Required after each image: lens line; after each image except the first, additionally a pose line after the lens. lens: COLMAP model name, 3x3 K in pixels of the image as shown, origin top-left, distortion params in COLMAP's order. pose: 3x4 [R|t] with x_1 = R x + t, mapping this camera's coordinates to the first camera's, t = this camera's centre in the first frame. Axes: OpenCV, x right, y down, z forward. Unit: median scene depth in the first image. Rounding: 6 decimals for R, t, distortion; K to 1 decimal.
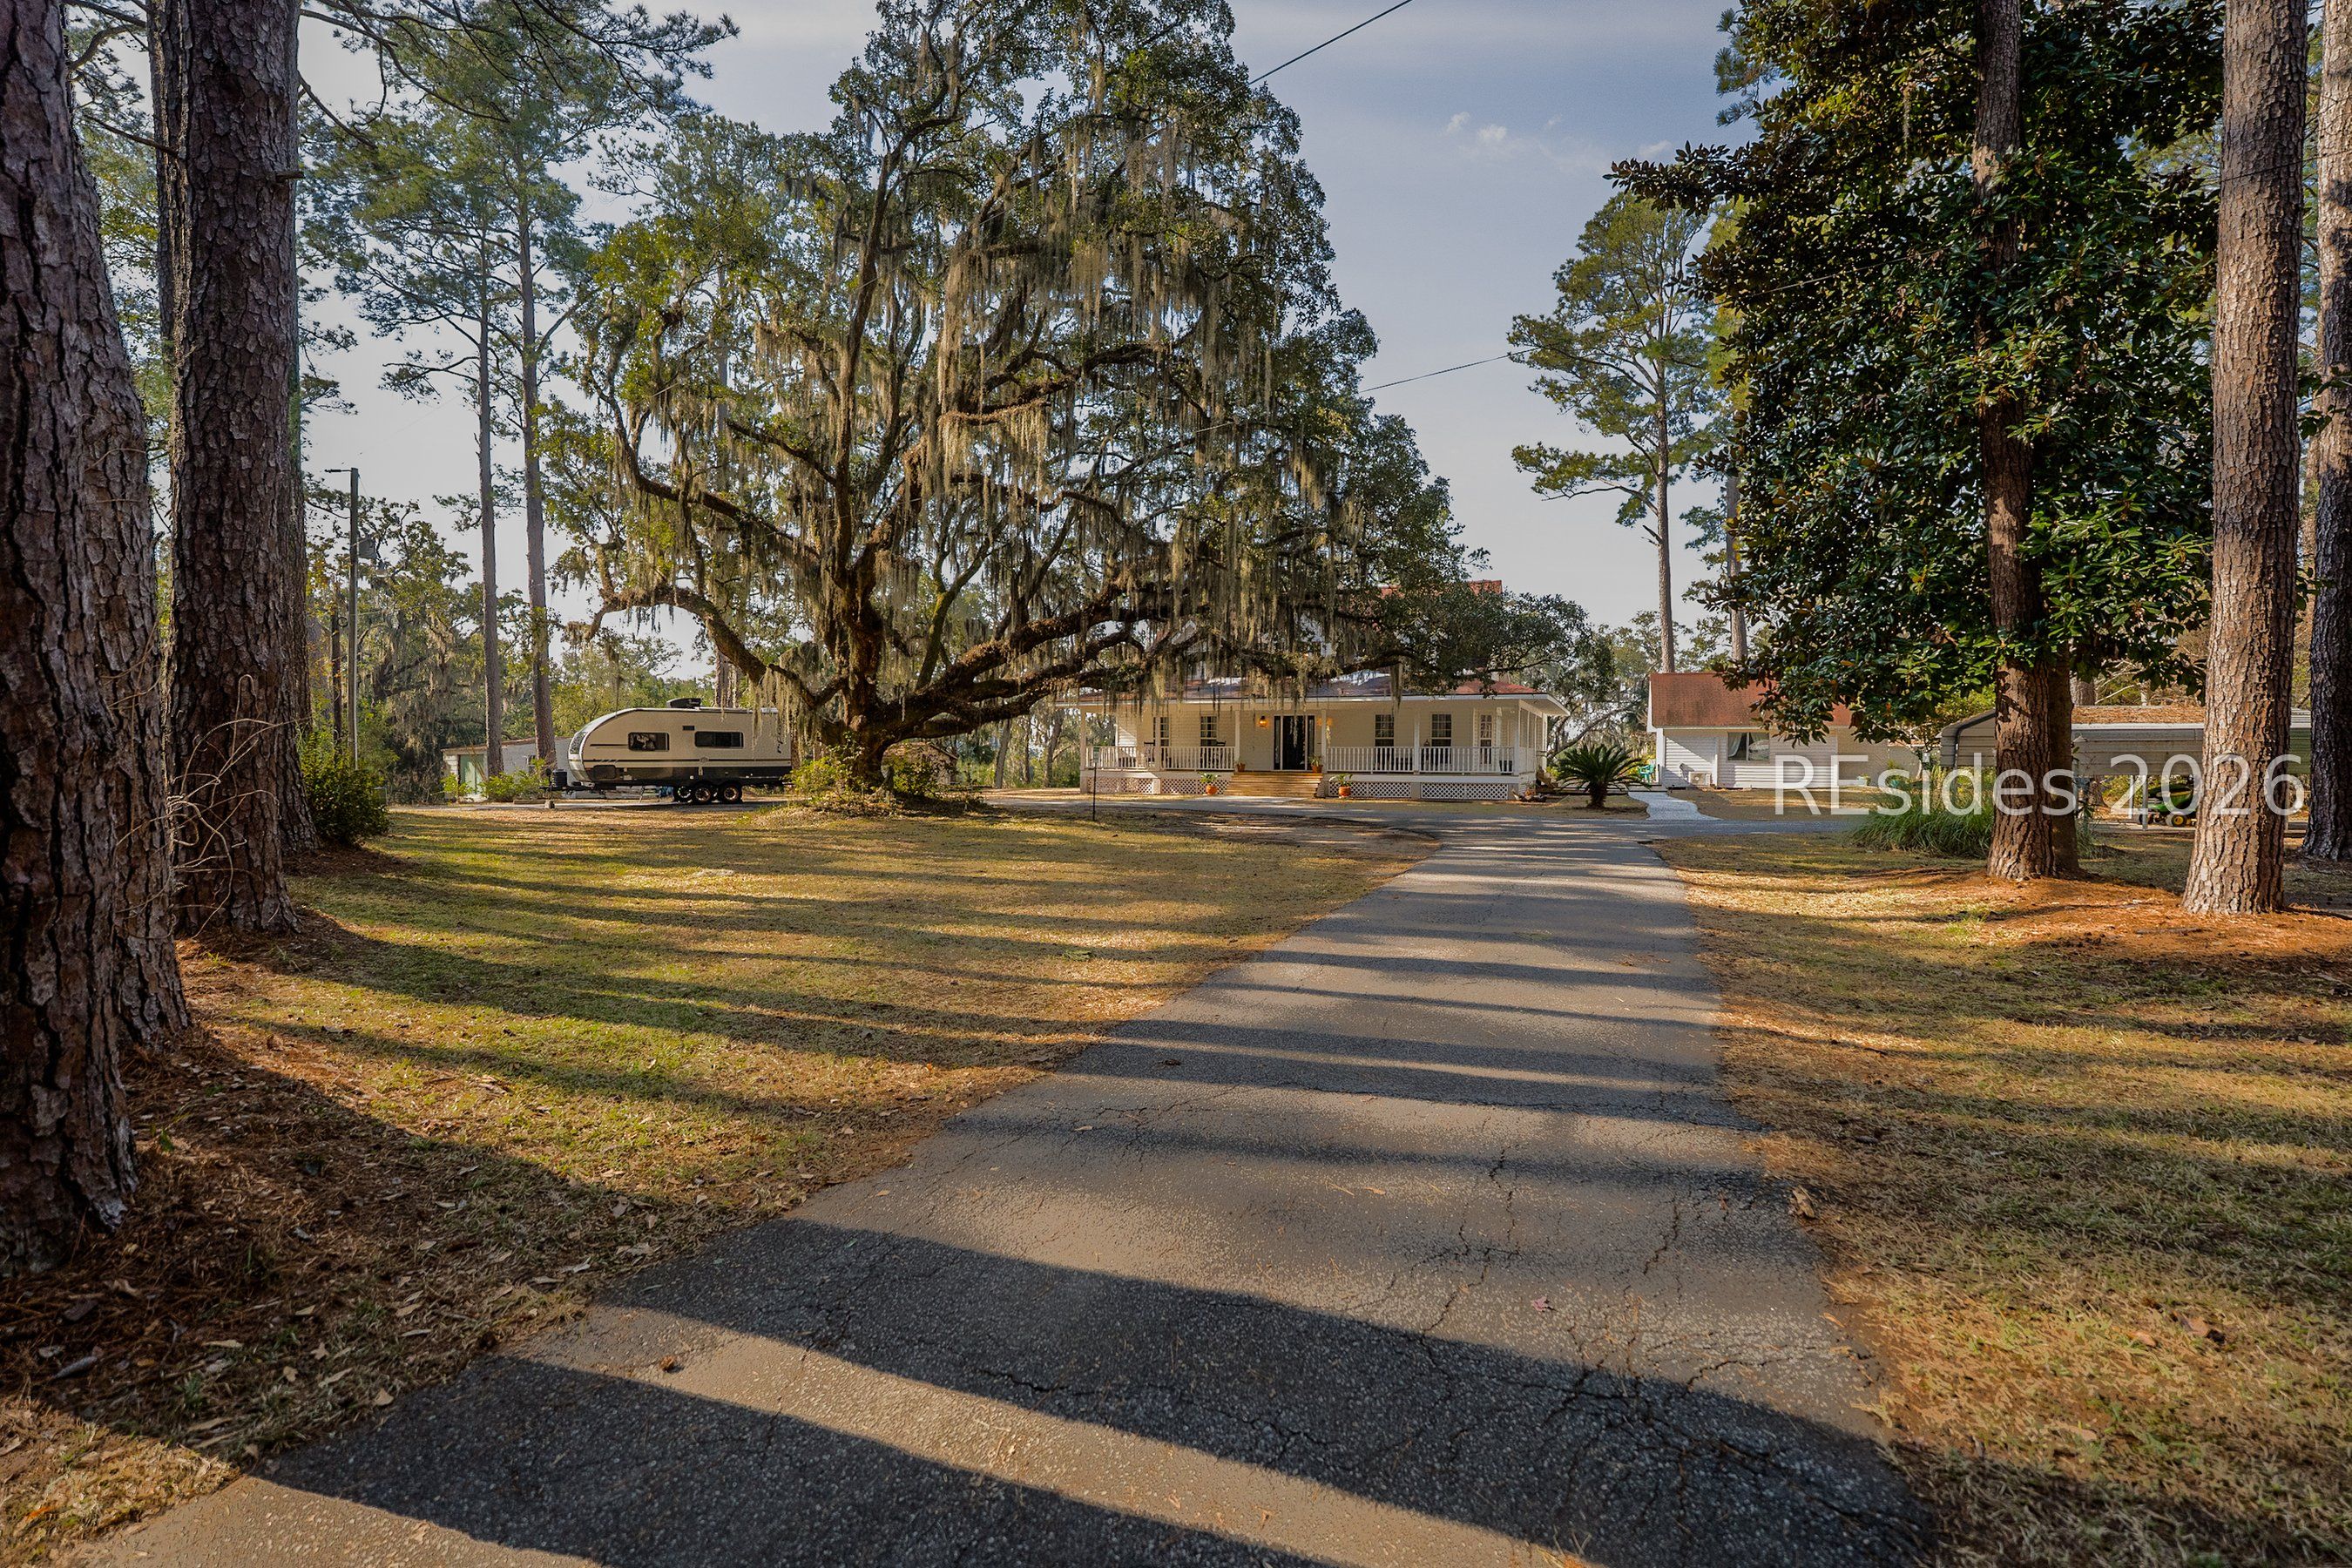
lens RADIAL K [[1265.7, 0, 1160.9], [0, 1265.7, 790.4], [0, 0, 1]] dist [0.001861, 0.000134]
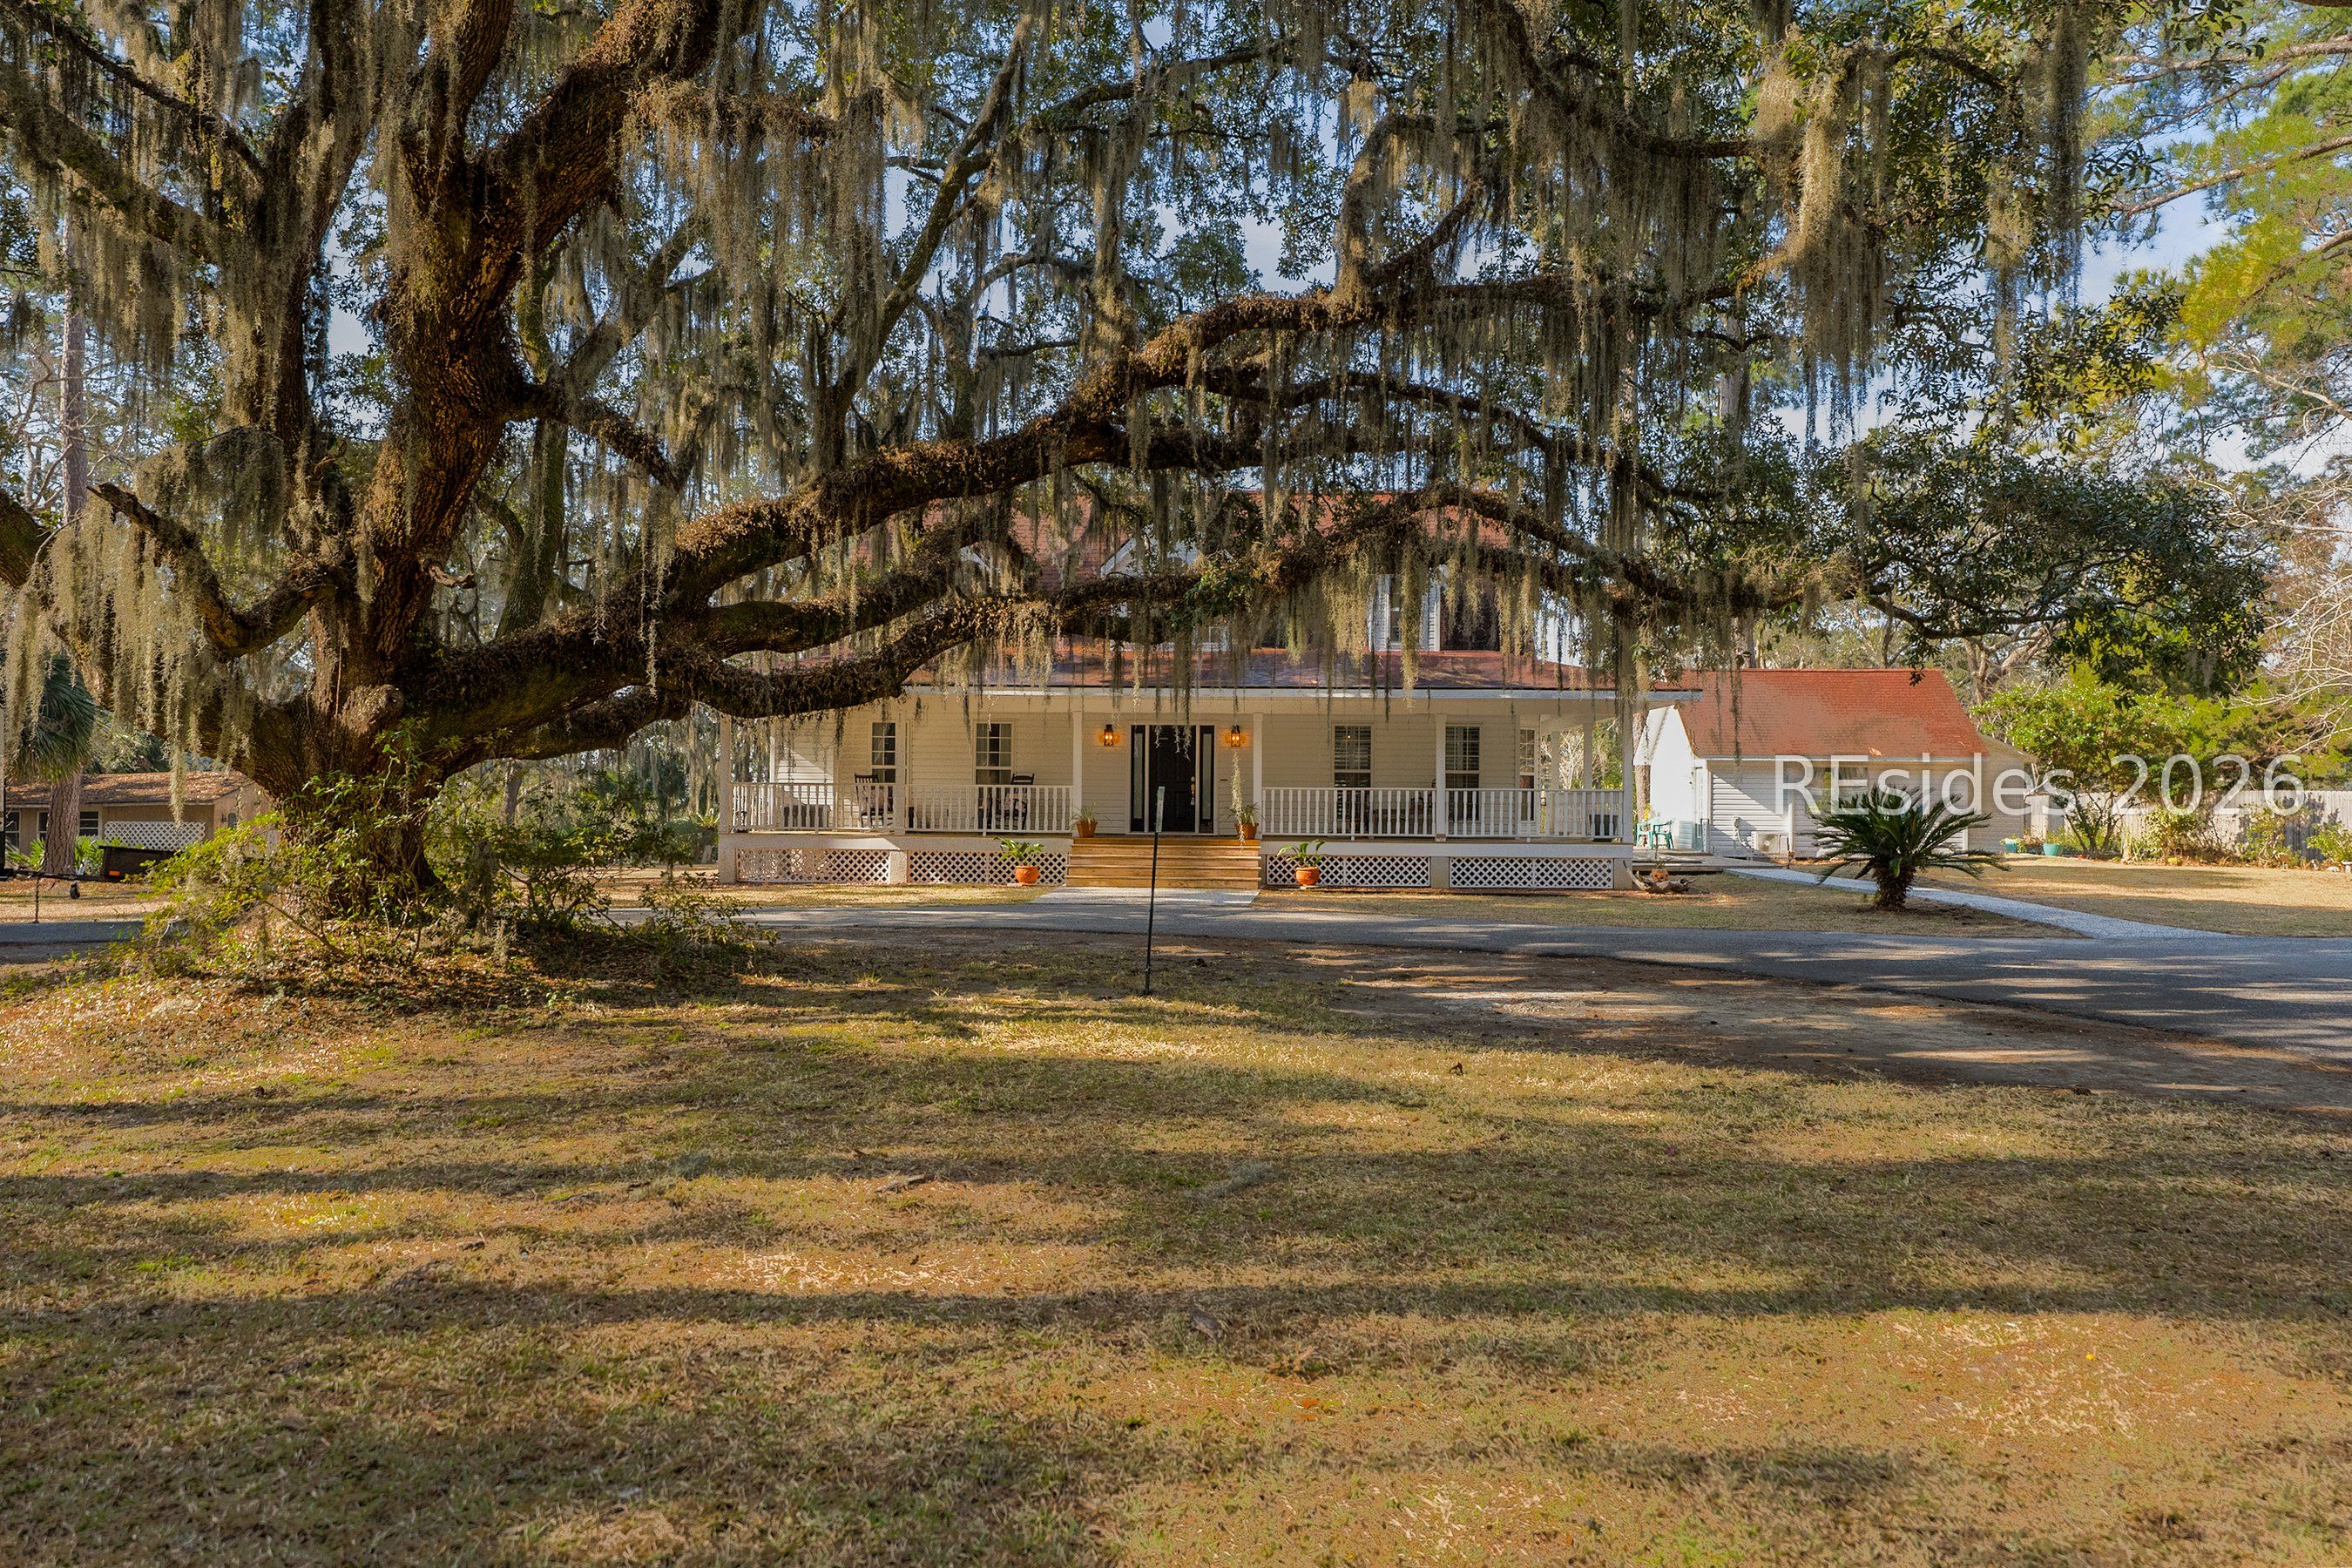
lens RADIAL K [[1711.7, 0, 1178.1], [0, 1711.7, 784.1], [0, 0, 1]] dist [0.029805, 0.000633]
pose [[0.926343, 0.005718, 0.376637, -0.156034], [0.007325, 0.999422, -0.033191, -0.012933], [-0.376609, 0.033505, 0.925766, 0.374450]]
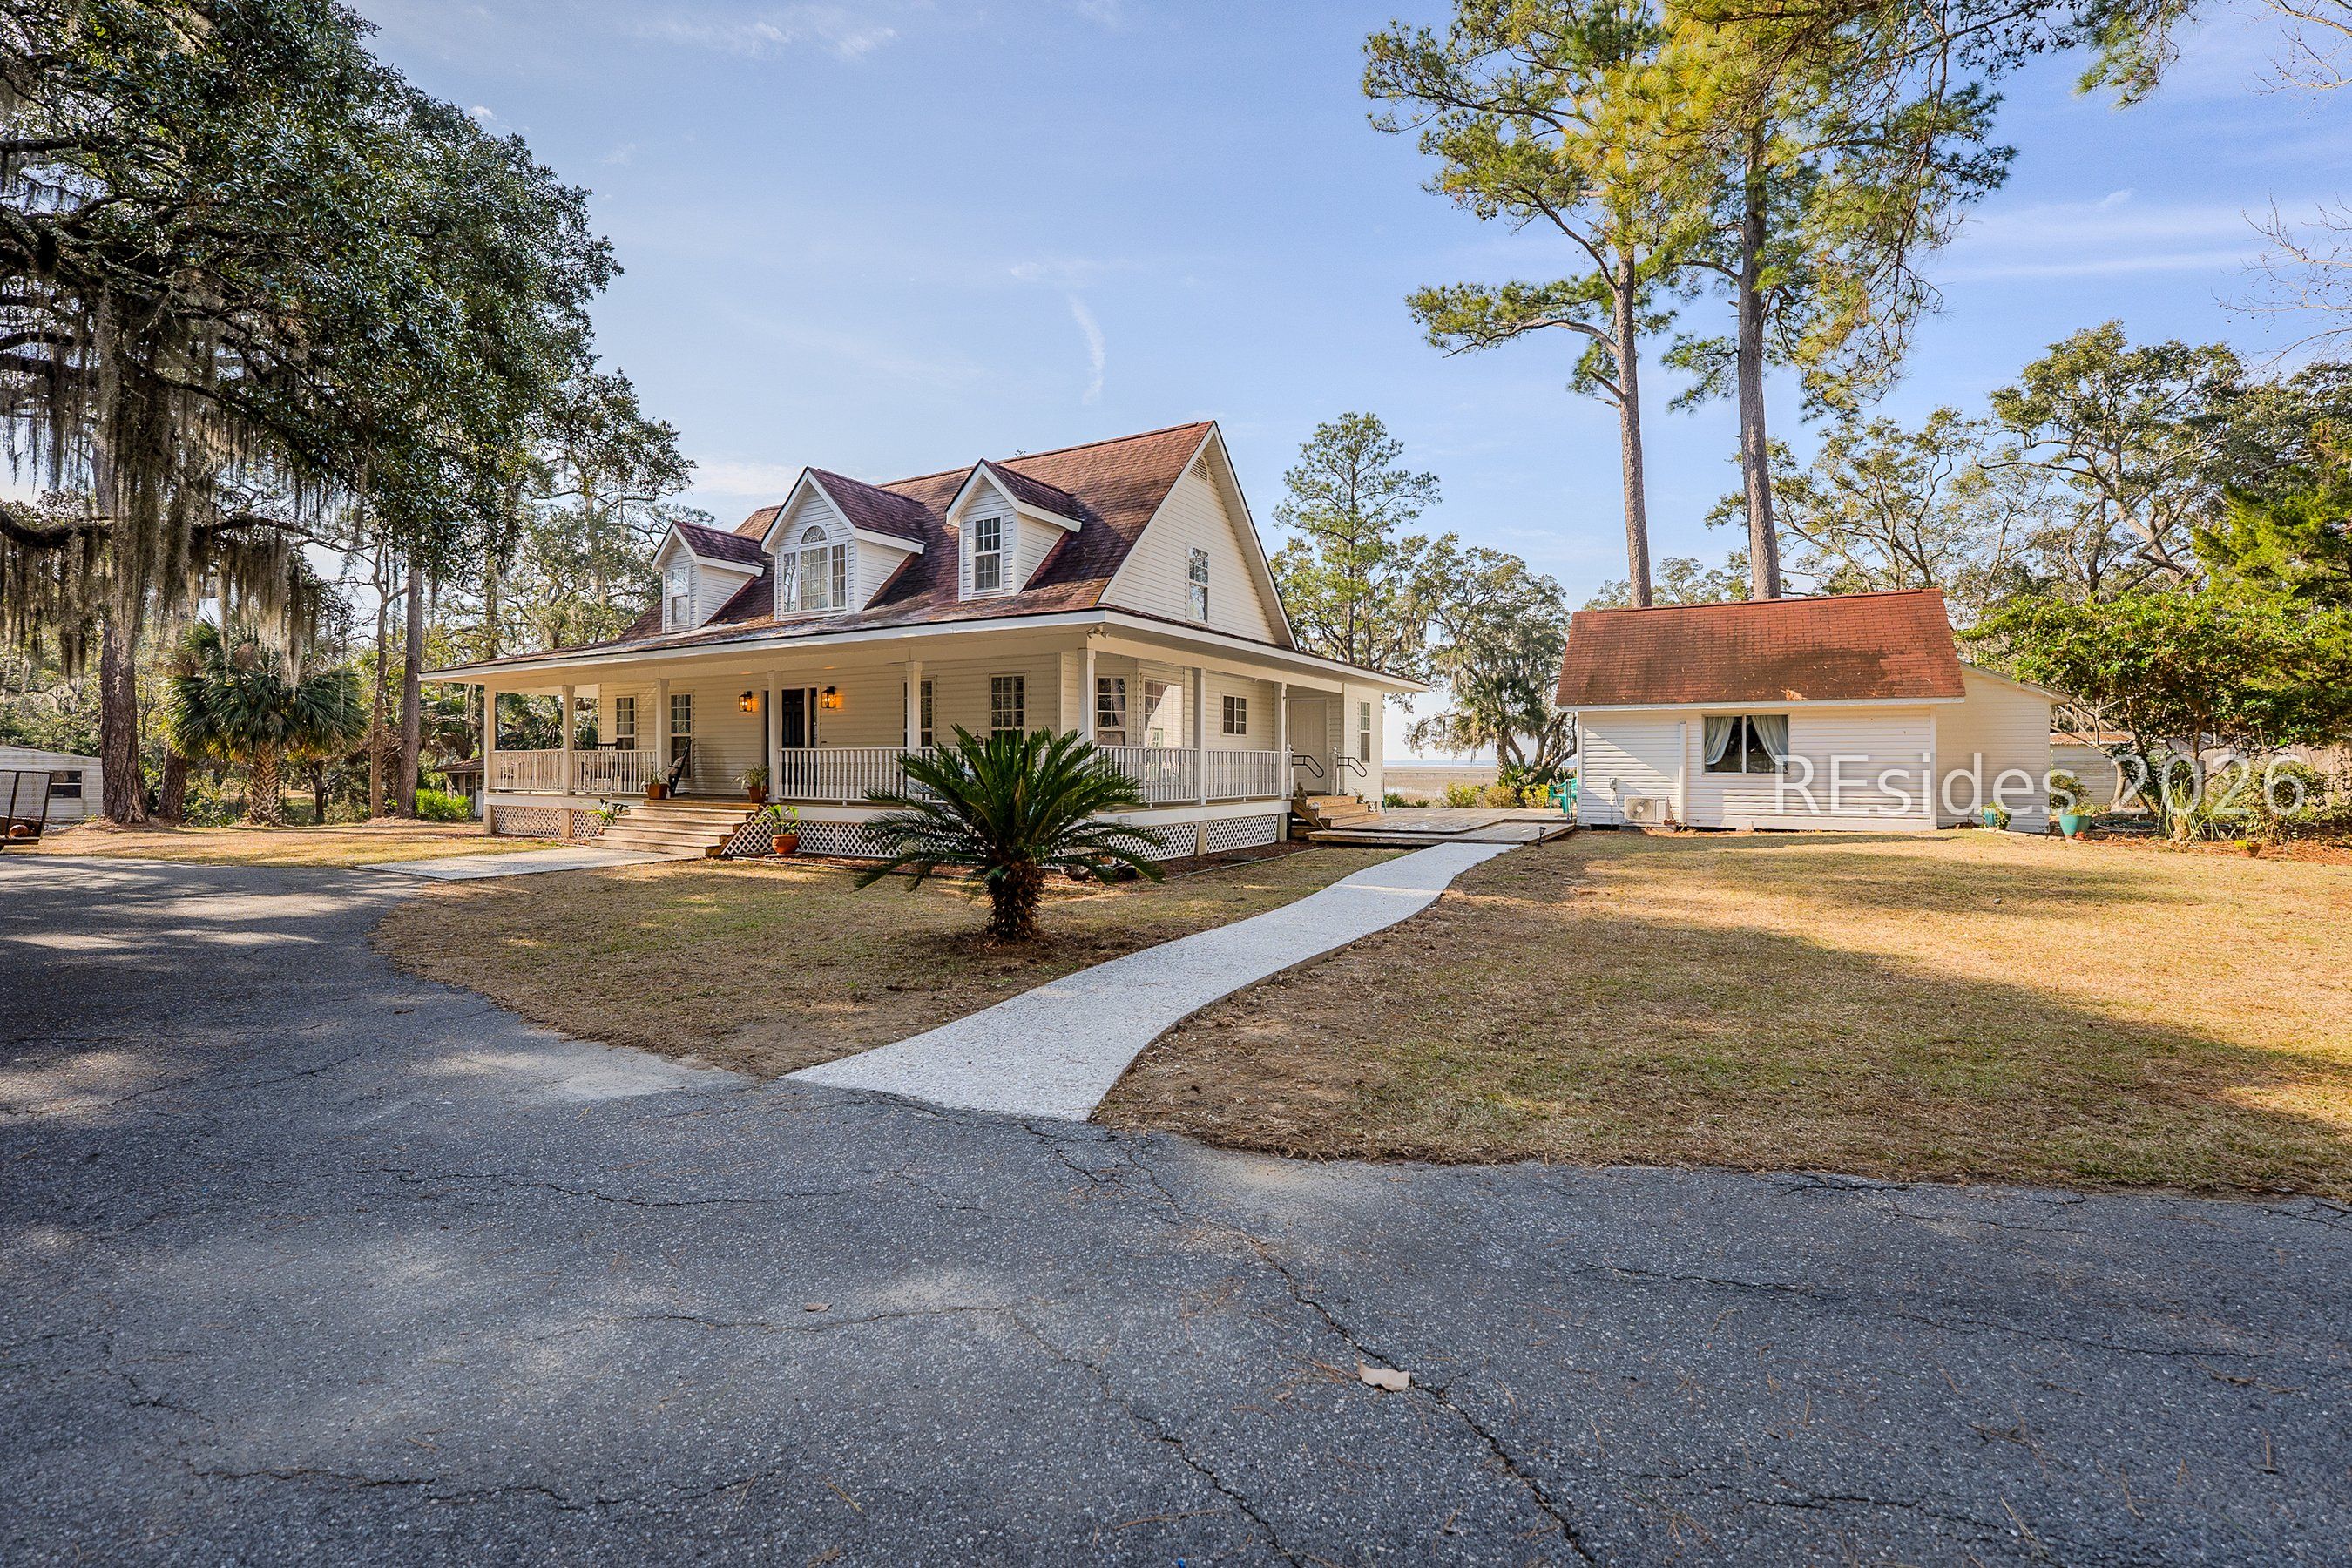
lens RADIAL K [[1127.2, 0, 1162.2], [0, 1127.2, 768.8], [0, 0, 1]] dist [-0.013847, -0.000042]
pose [[0.988333, -0.003584, -0.152264, 0.336363], [0.000290, 0.999766, -0.021650, -0.017044], [0.152306, 0.021353, 0.988103, 0.585311]]
